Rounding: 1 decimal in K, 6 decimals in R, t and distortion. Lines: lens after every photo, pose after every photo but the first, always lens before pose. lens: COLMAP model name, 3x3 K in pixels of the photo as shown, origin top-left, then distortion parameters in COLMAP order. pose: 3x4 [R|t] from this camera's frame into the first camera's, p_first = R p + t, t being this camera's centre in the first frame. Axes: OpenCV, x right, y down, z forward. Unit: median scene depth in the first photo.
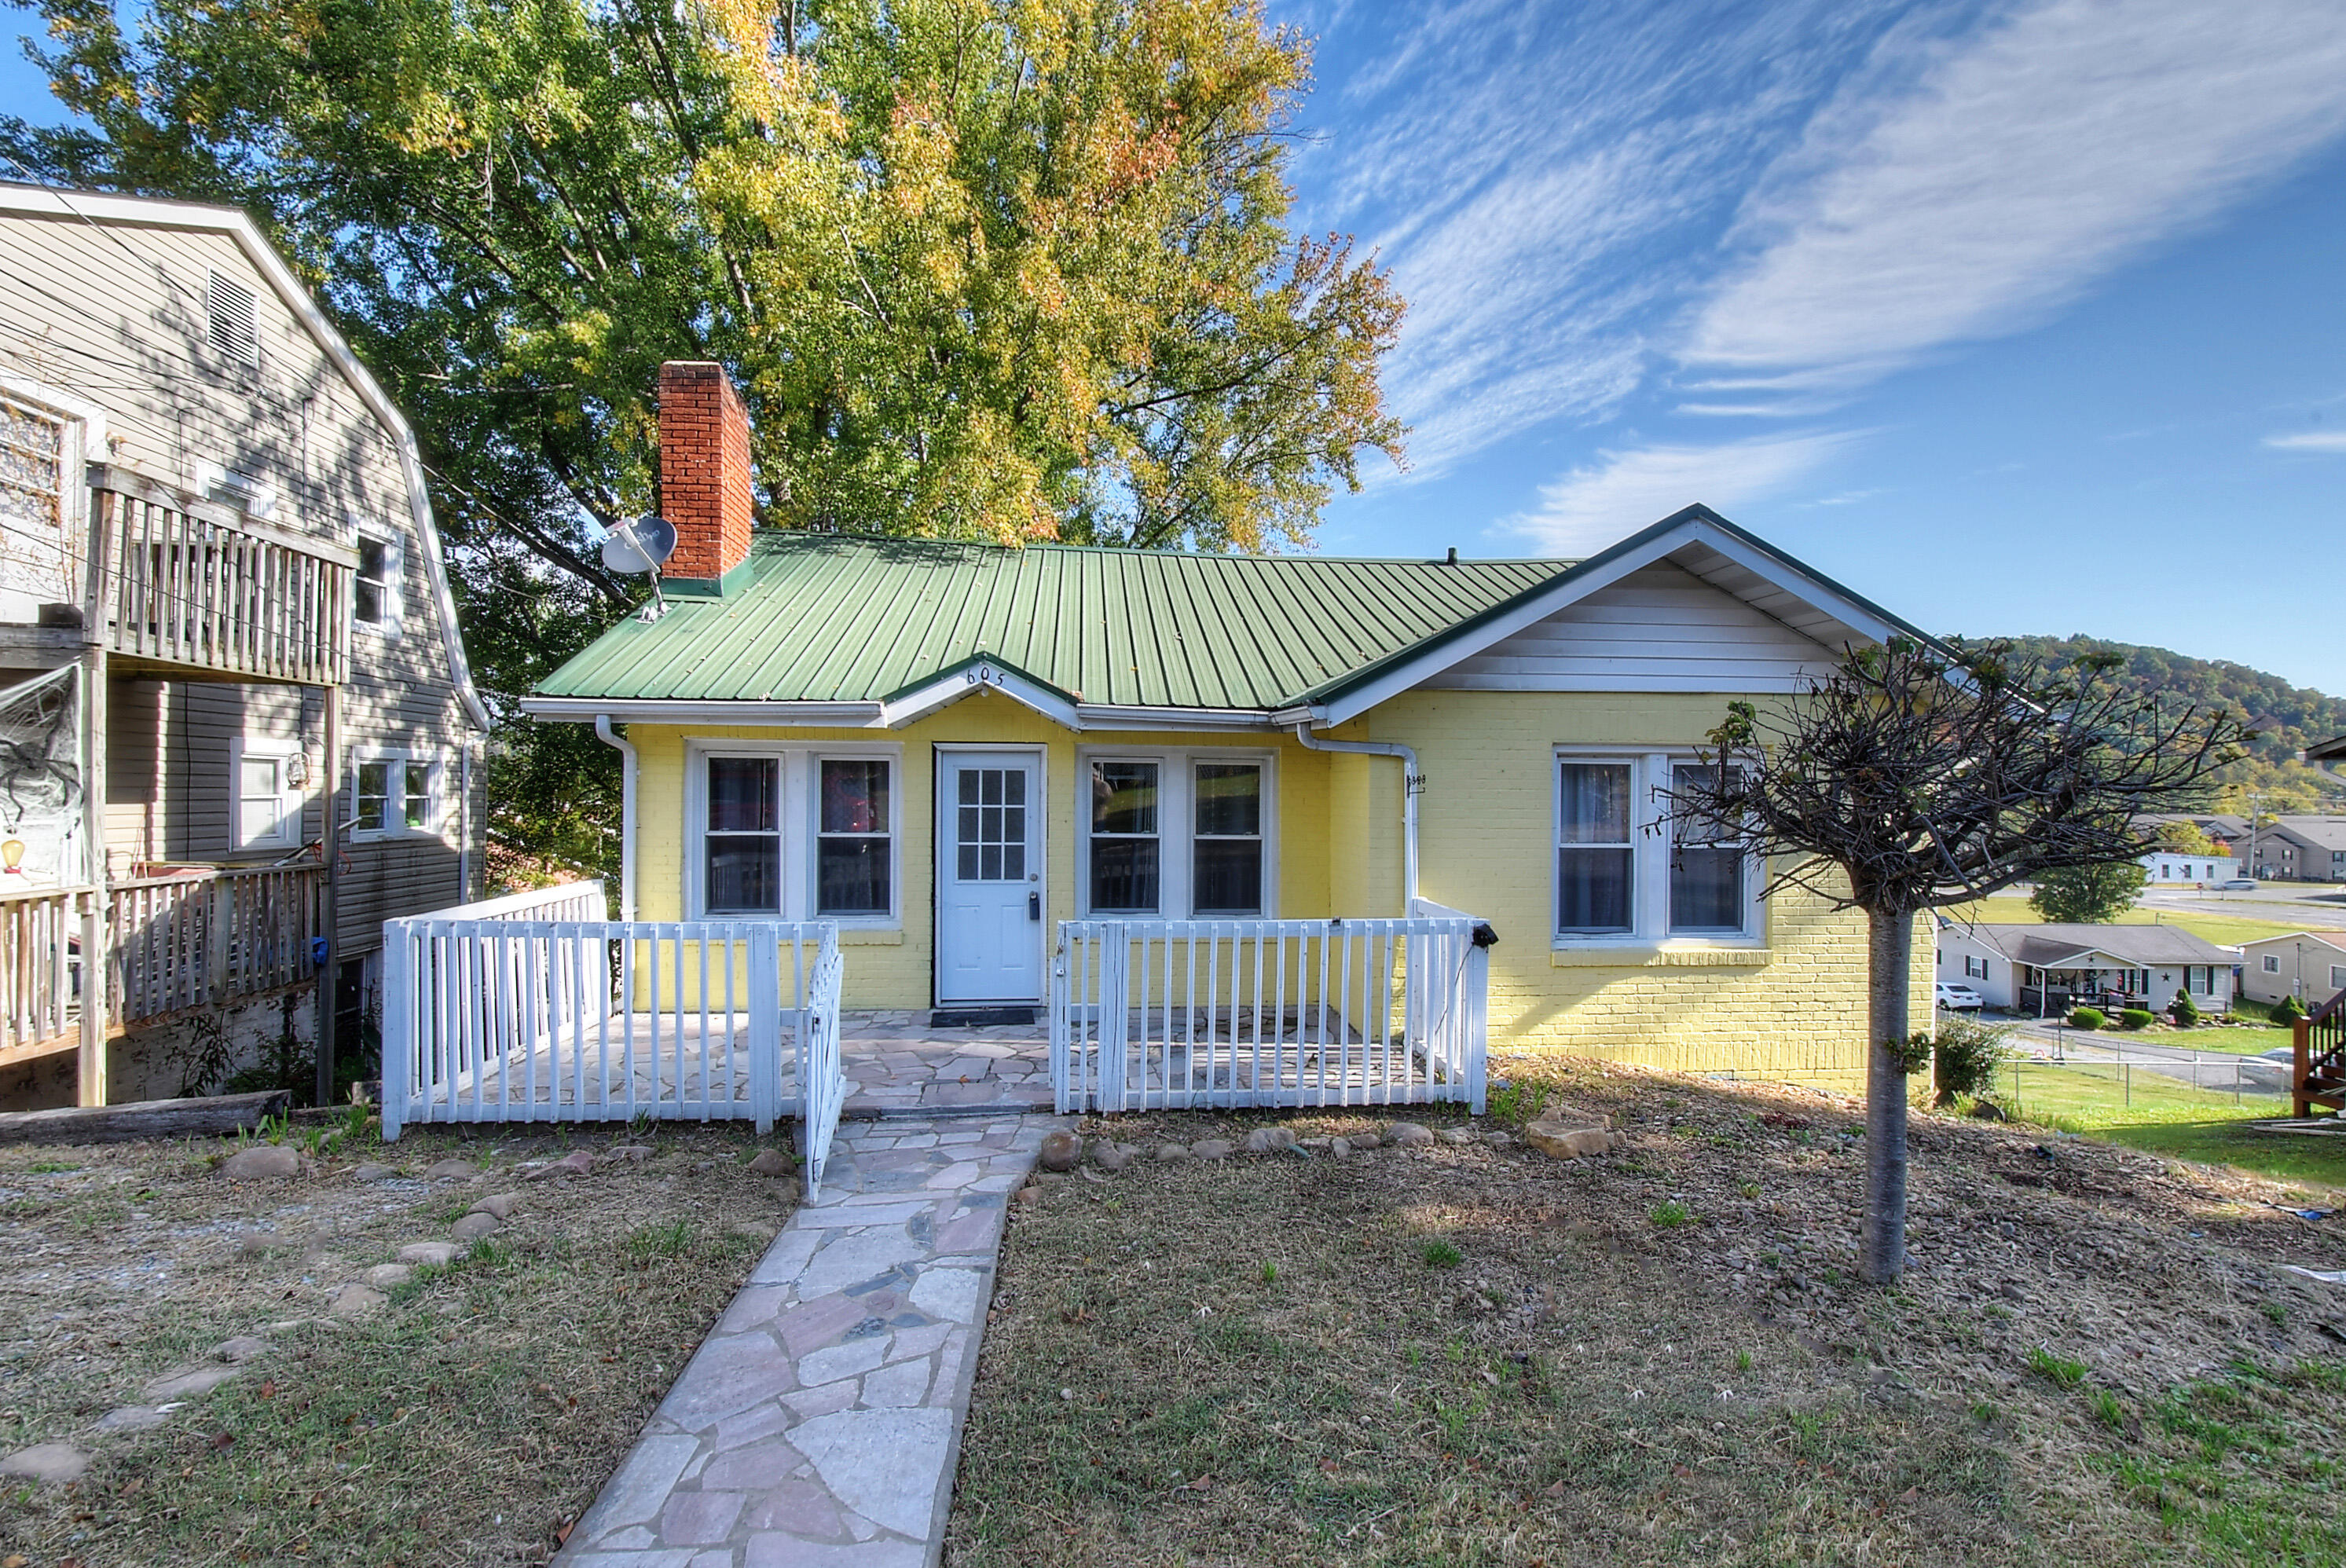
lens RADIAL K [[1029.3, 0, 1211.7], [0, 1029.3, 787.4], [0, 0, 1]] dist [0.000934, -0.003934]
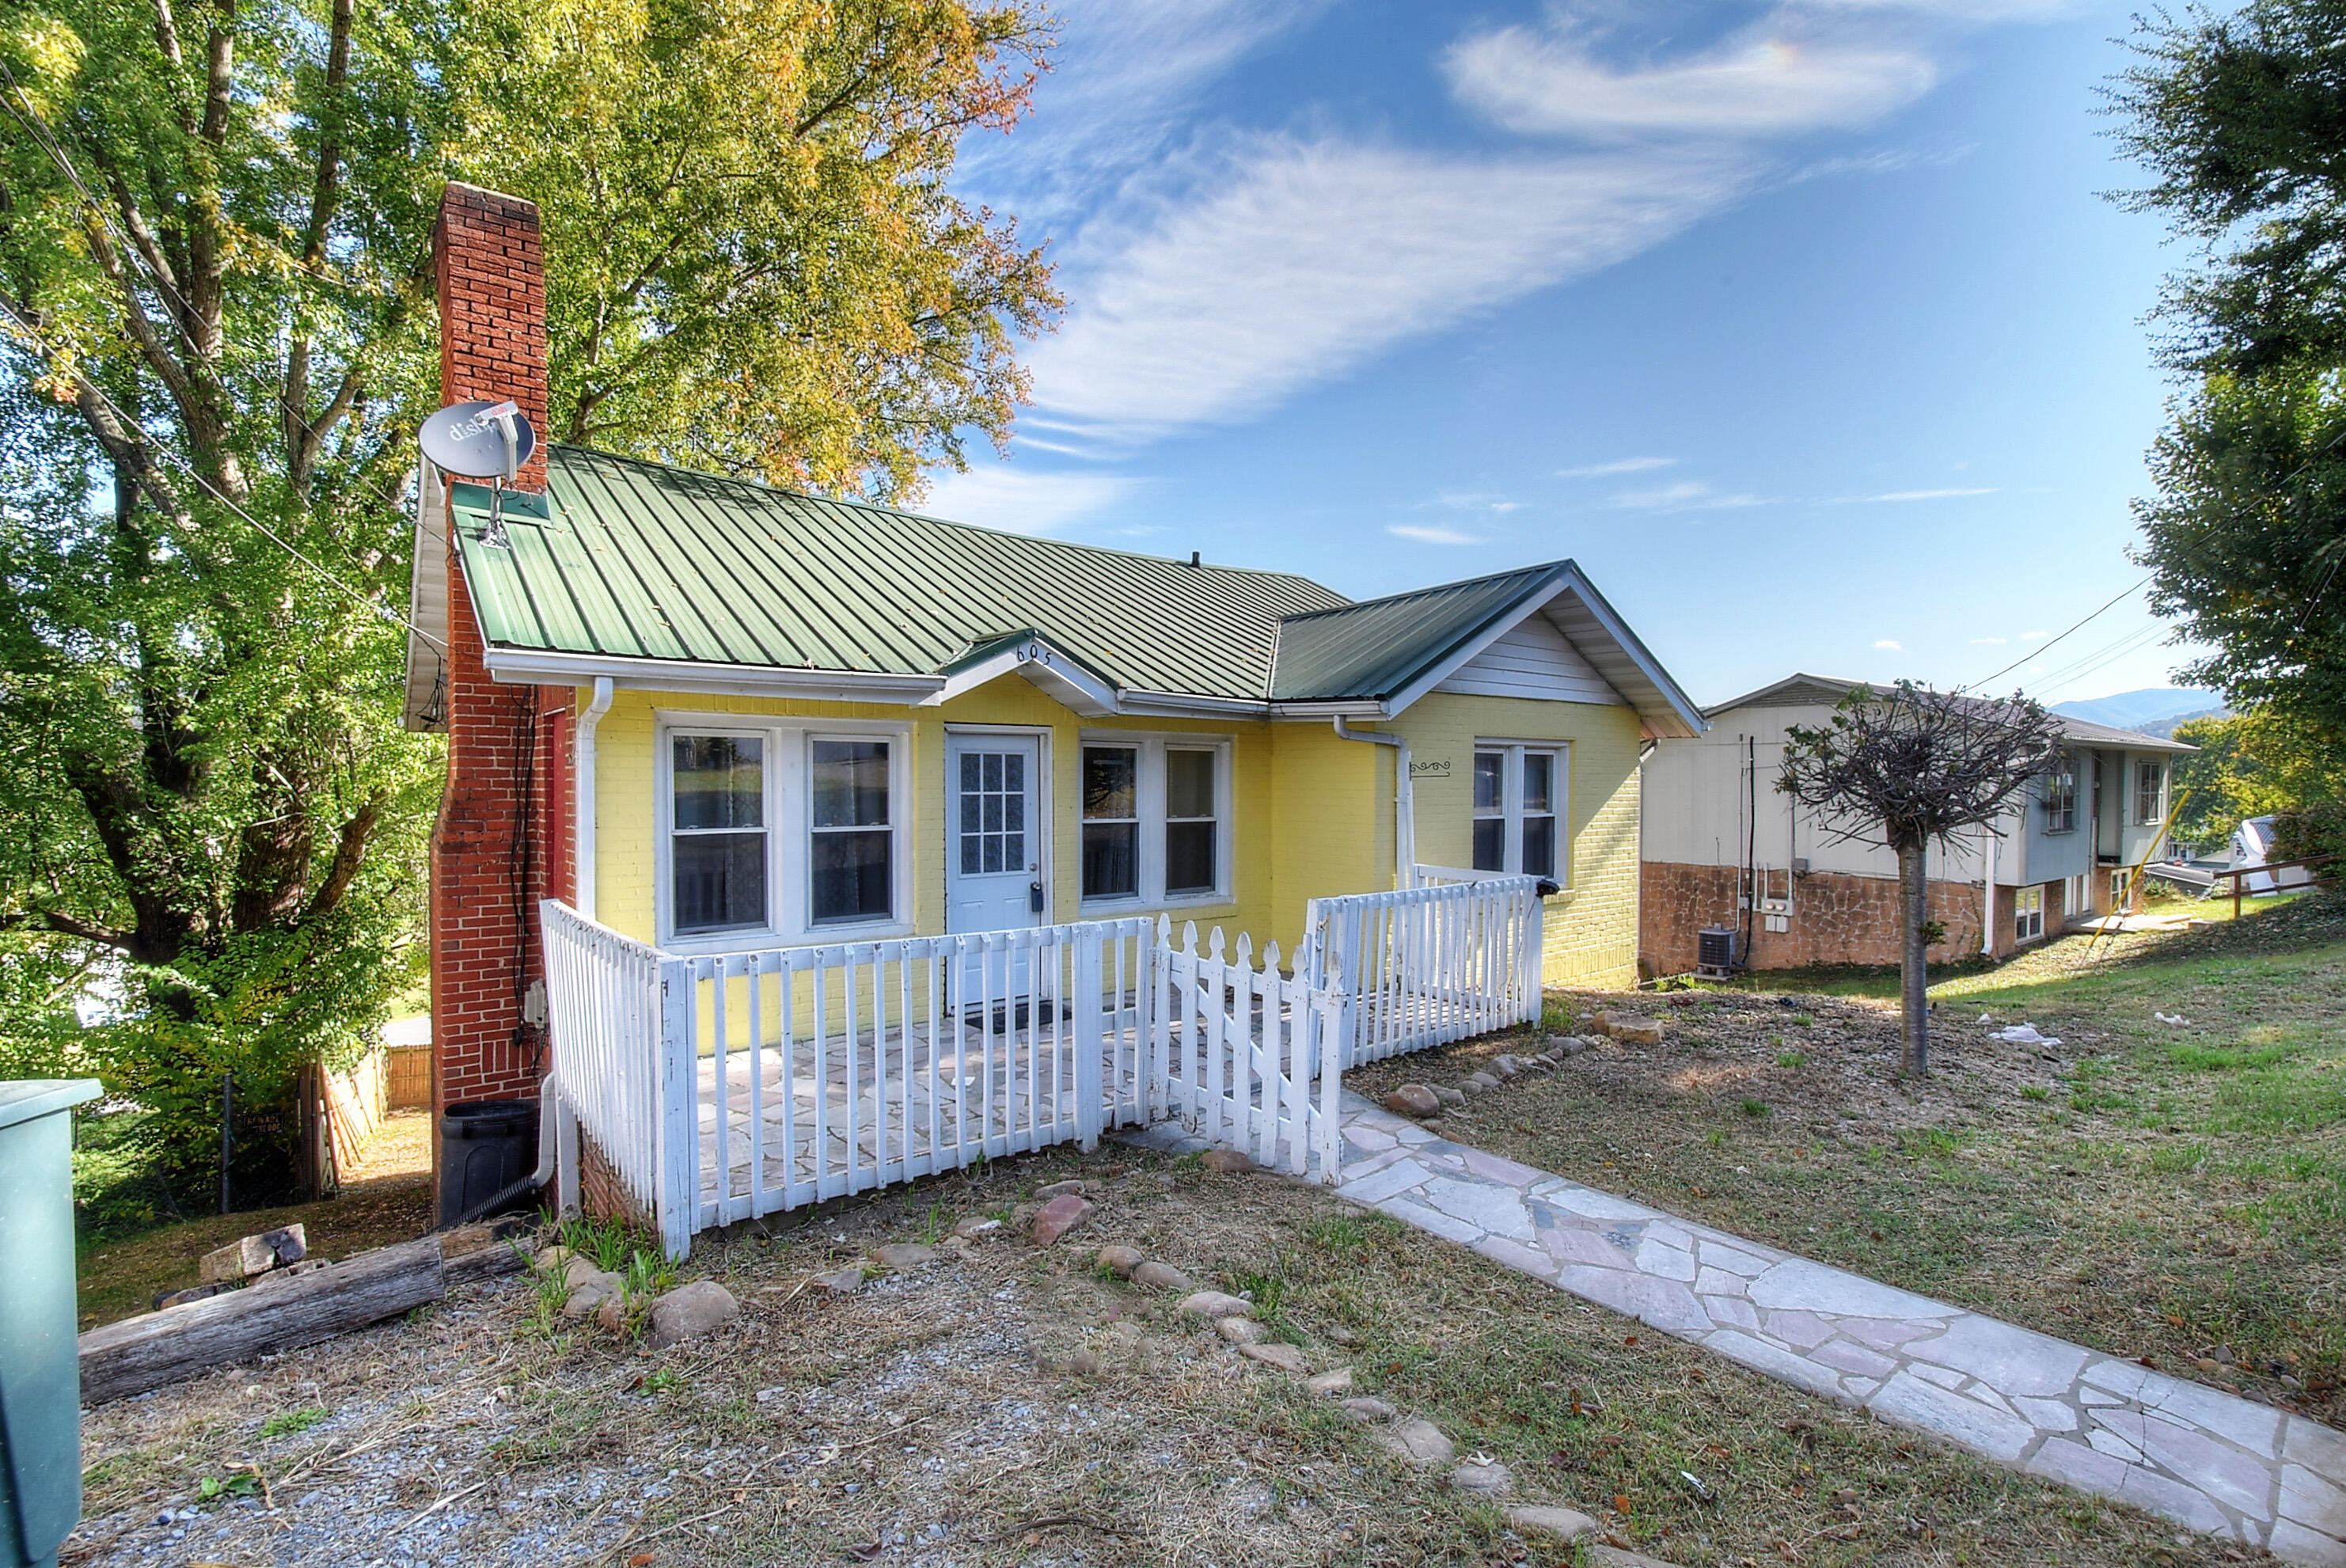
lens RADIAL K [[1029.4, 0, 1191.7], [0, 1029.4, 796.1], [0, 0, 1]] dist [0.000934, -0.003934]
pose [[0.837603, -0.015147, 0.546069, -0.570718], [0.001513, 0.999676, 0.025409, -0.002093], [-0.546277, -0.020457, 0.837355, 0.126438]]
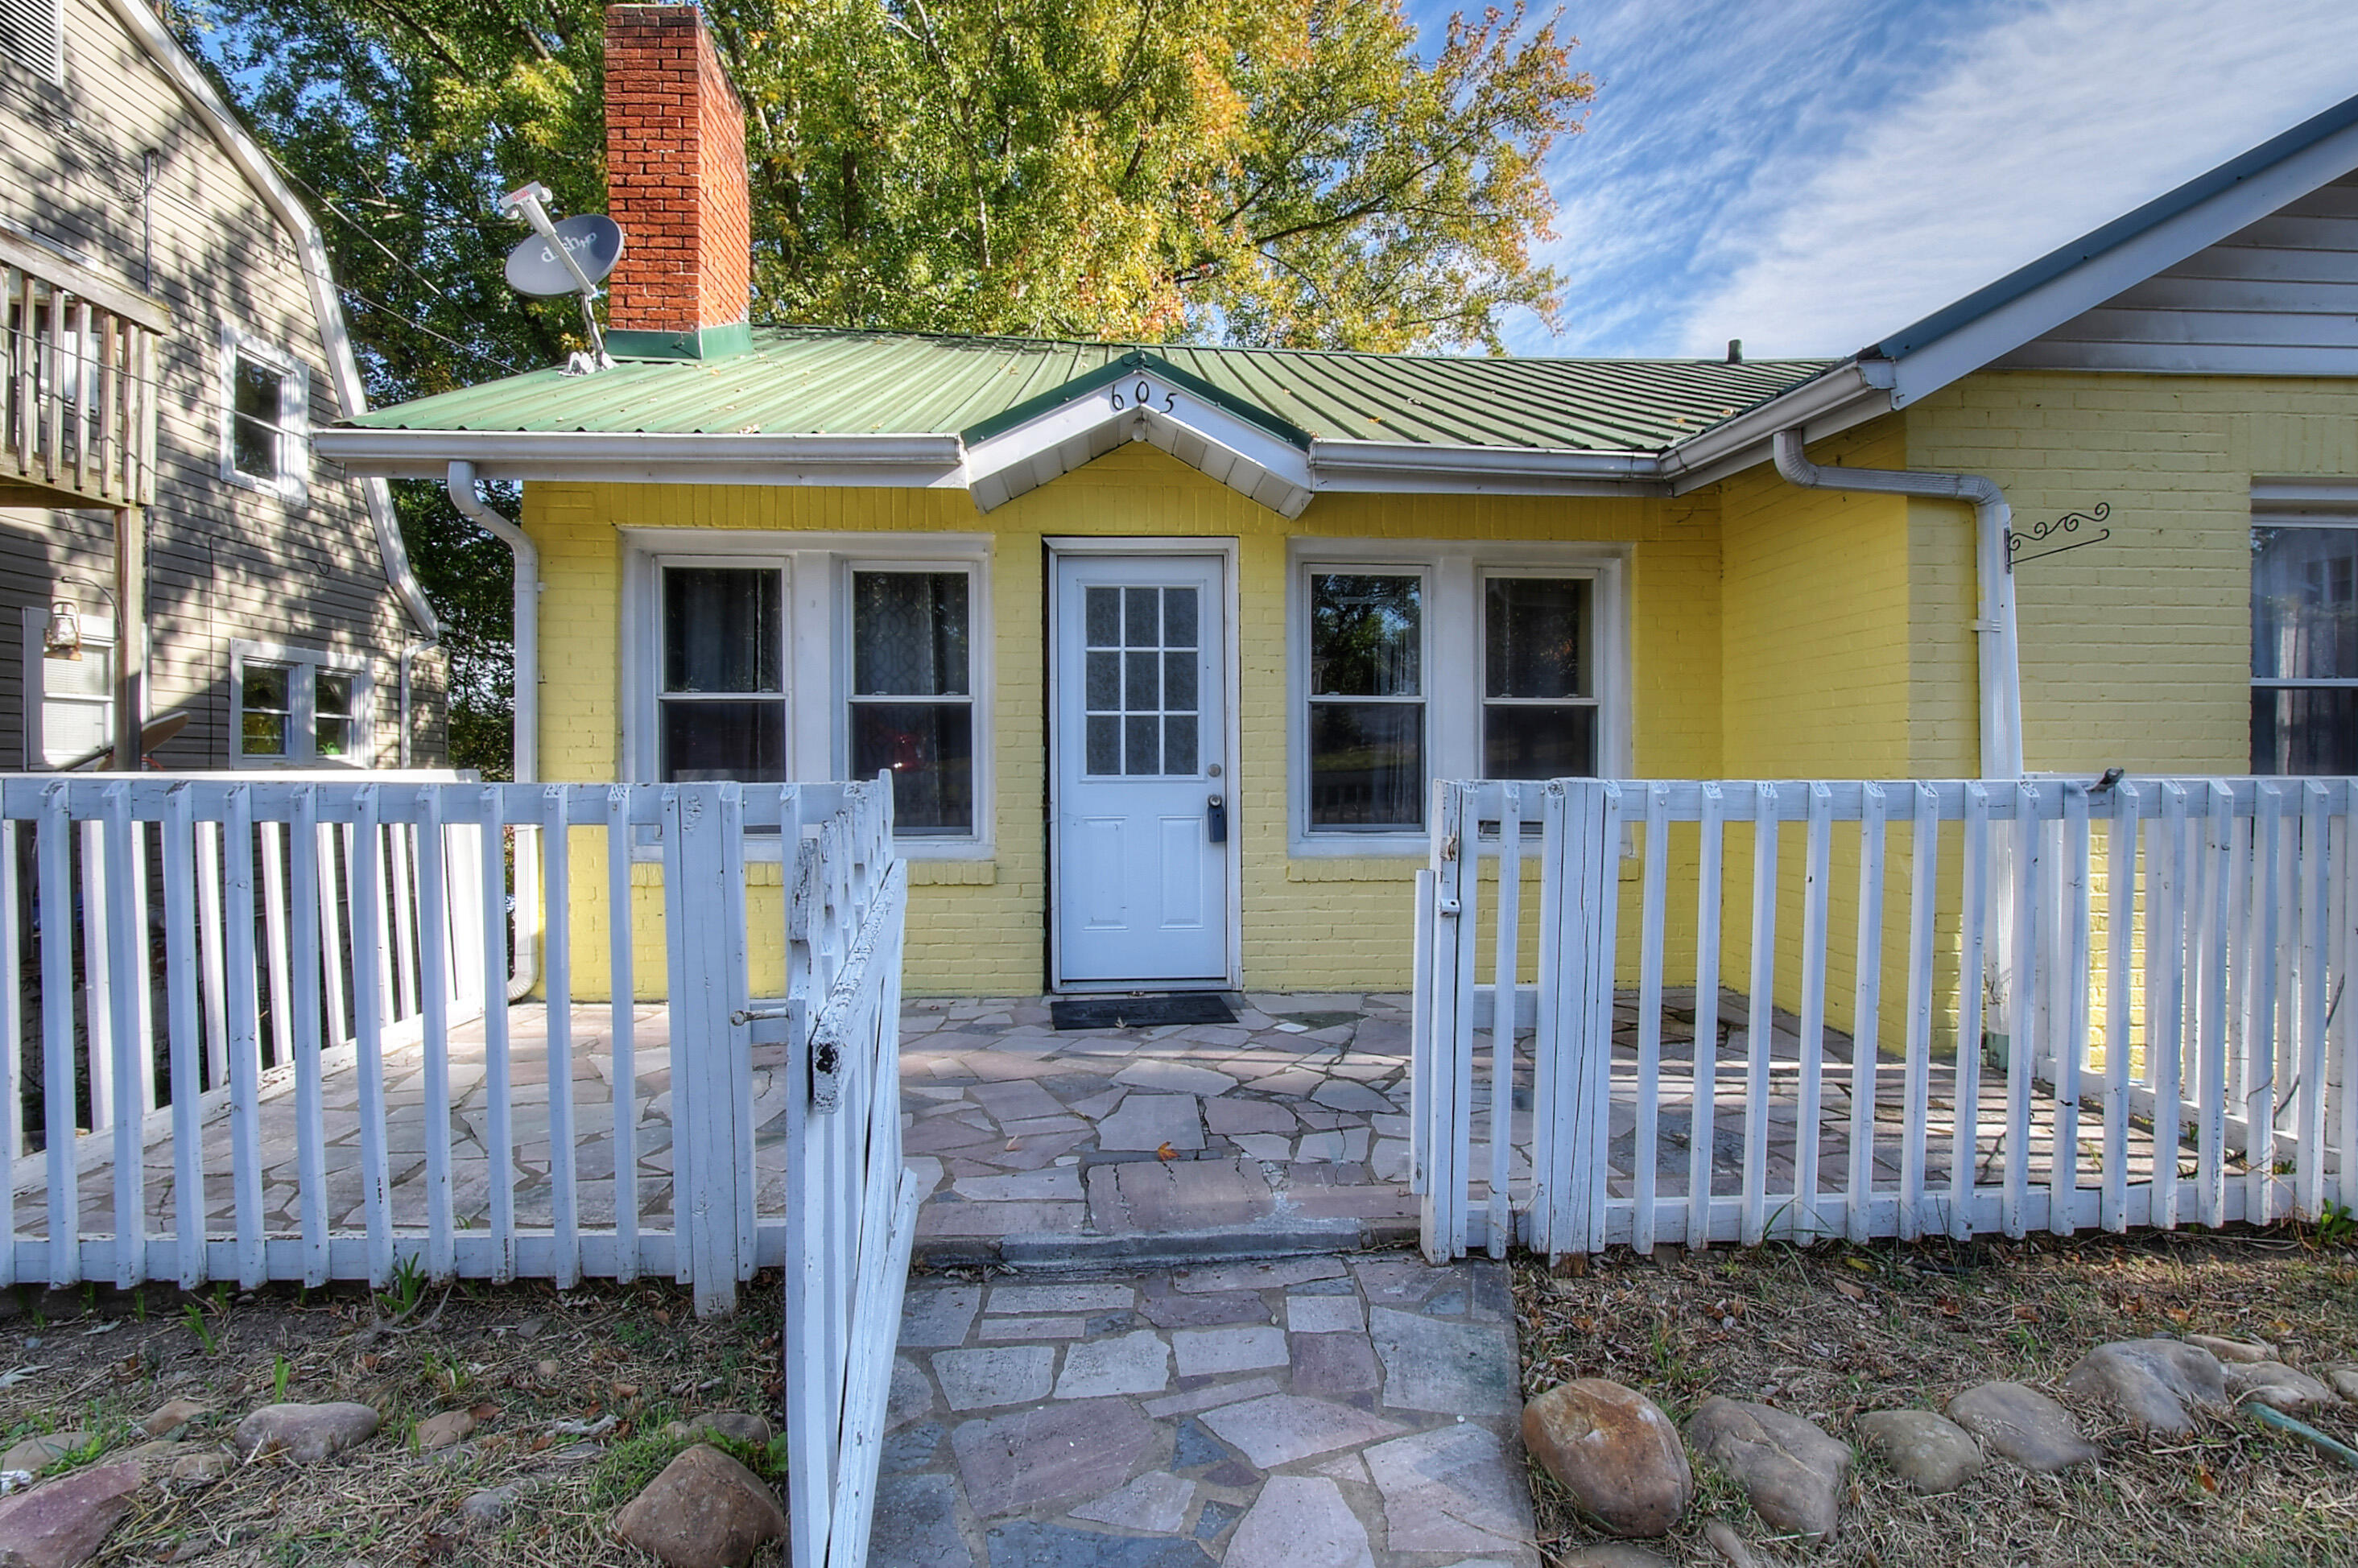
lens RADIAL K [[1052.6, 0, 1207.9], [0, 1052.6, 766.9], [0, 0, 1]] dist [0.004042, -0.005384]
pose [[0.998982, -0.011108, -0.043722, -0.151070], [0.011076, 0.999938, -0.000971, 0.086273], [0.043730, 0.000486, 0.999043, 0.404847]]
